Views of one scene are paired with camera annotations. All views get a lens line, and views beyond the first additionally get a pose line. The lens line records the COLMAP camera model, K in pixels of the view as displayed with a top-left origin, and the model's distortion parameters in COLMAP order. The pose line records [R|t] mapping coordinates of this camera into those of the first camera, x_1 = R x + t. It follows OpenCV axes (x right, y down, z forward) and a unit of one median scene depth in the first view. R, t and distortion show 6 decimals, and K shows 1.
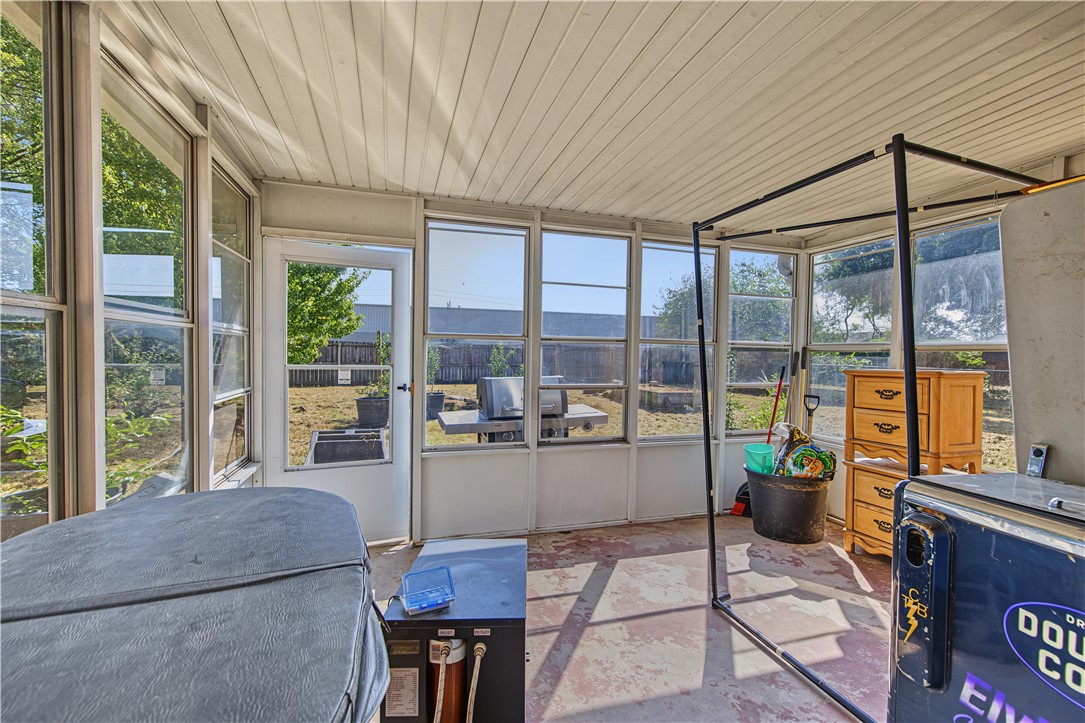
lens RADIAL K [[496.5, 0, 551.0], [0, 496.5, 368.6], [0, 0, 1]] dist [0.002189, 0.000053]
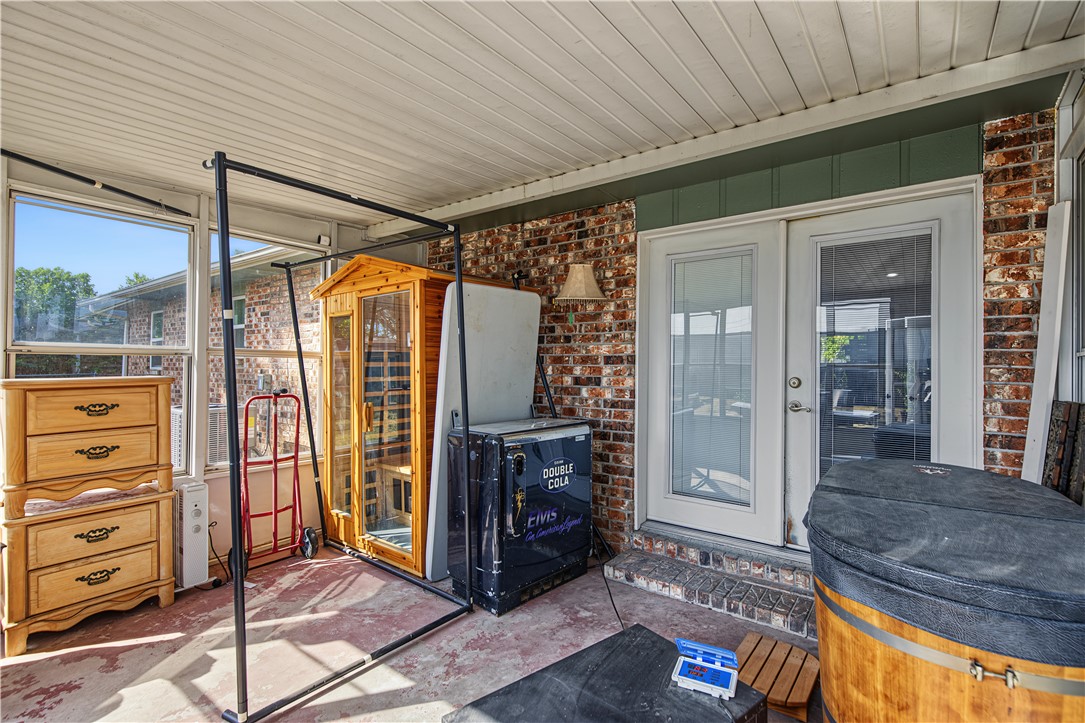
lens RADIAL K [[506.9, 0, 562.5], [0, 506.9, 361.1], [0, 0, 1]] dist [0.001538, -0.000163]
pose [[-0.594195, -0.010816, 0.804248, -0.553648], [0.006013, 0.999822, 0.017888, -0.047890], [-0.804298, 0.015465, -0.594024, 1.191870]]
